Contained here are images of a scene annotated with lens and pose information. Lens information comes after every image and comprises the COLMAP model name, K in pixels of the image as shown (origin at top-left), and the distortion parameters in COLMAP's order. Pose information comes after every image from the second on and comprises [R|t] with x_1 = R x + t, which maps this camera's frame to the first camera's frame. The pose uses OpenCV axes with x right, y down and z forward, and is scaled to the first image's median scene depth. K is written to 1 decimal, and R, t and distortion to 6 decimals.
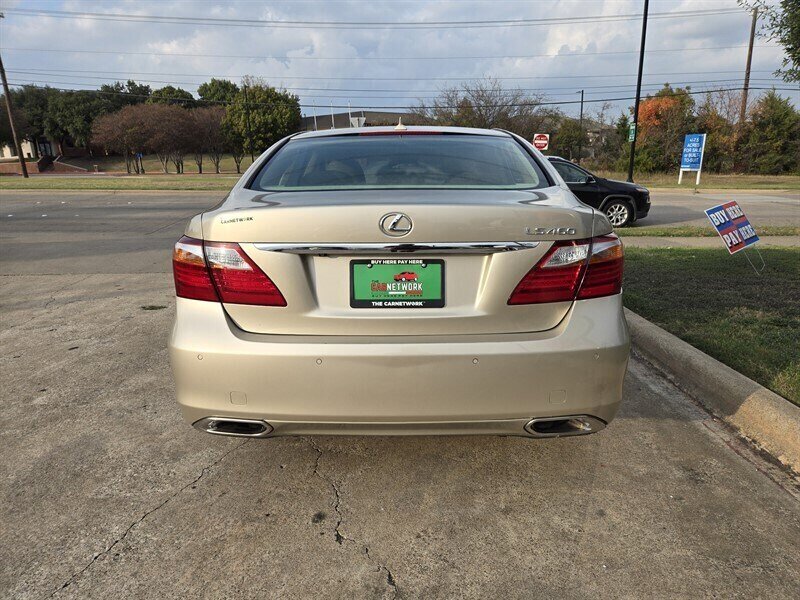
lens RADIAL K [[533.8, 0, 400.9], [0, 533.8, 302.9], [0, 0, 1]] dist [0.058404, -0.048056]
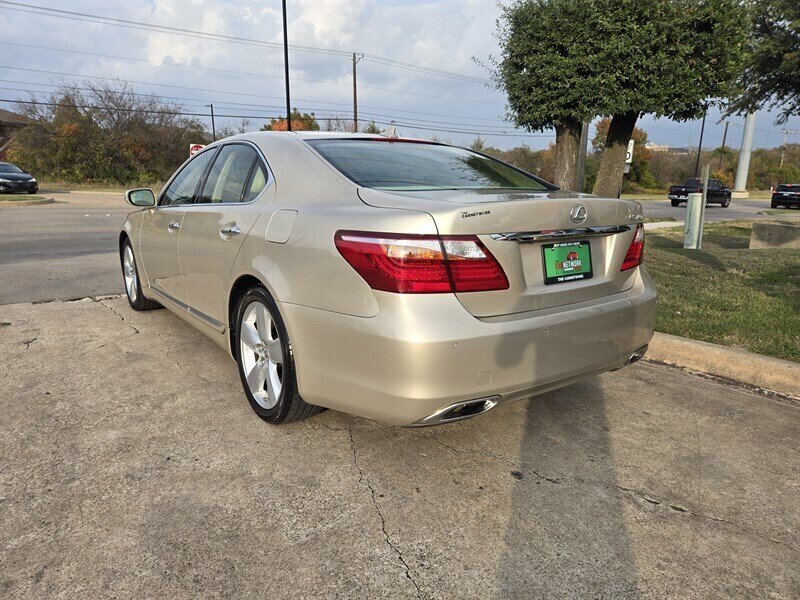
lens RADIAL K [[533.8, 0, 396.5], [0, 533.8, 297.9], [0, 0, 1]] dist [0.058404, -0.048056]
pose [[0.796653, -0.107032, 0.594885, -1.076106], [0.125872, 0.991997, 0.009917, -0.015683], [-0.591186, 0.066979, 0.803749, 0.236096]]
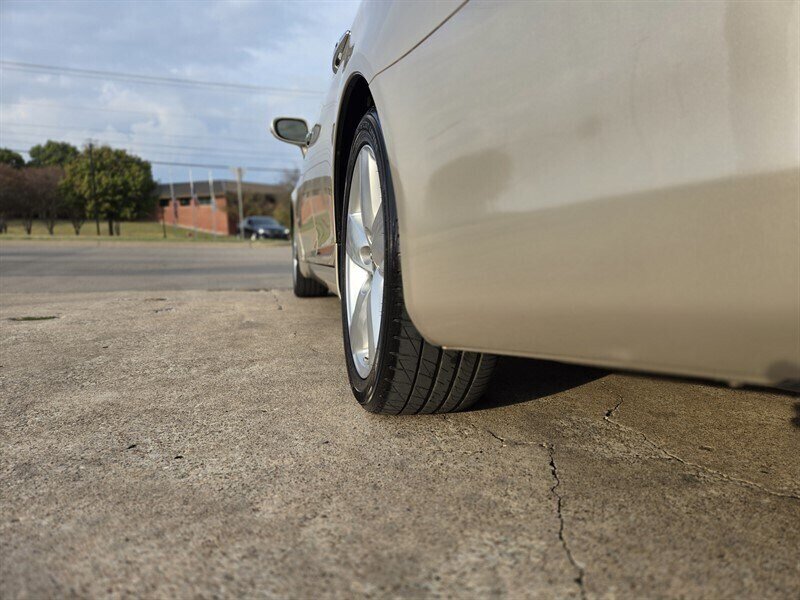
lens RADIAL K [[533.8, 0, 402.3], [0, 533.8, 300.1], [0, 0, 1]] dist [0.058404, -0.048056]
pose [[0.967146, -0.015348, 0.253758, -0.603311], [0.050721, 0.989756, -0.133453, 0.273700], [-0.249110, 0.141939, 0.958017, 1.045453]]
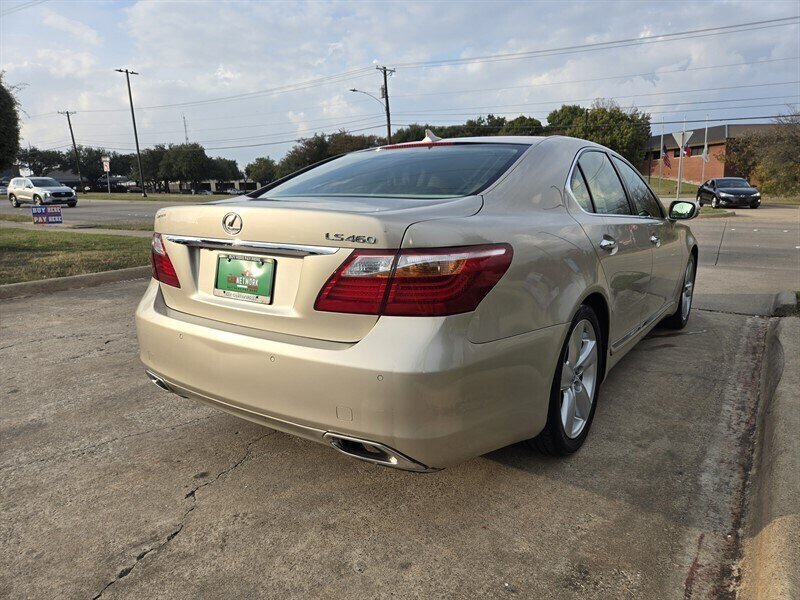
lens RADIAL K [[533.8, 0, 402.4], [0, 533.8, 300.4], [0, 0, 1]] dist [0.058404, -0.048056]
pose [[0.824989, 0.114547, -0.553418, 0.872951], [-0.139068, 0.990280, -0.002341, -0.033097], [0.547771, 0.078894, 0.832900, 0.263450]]
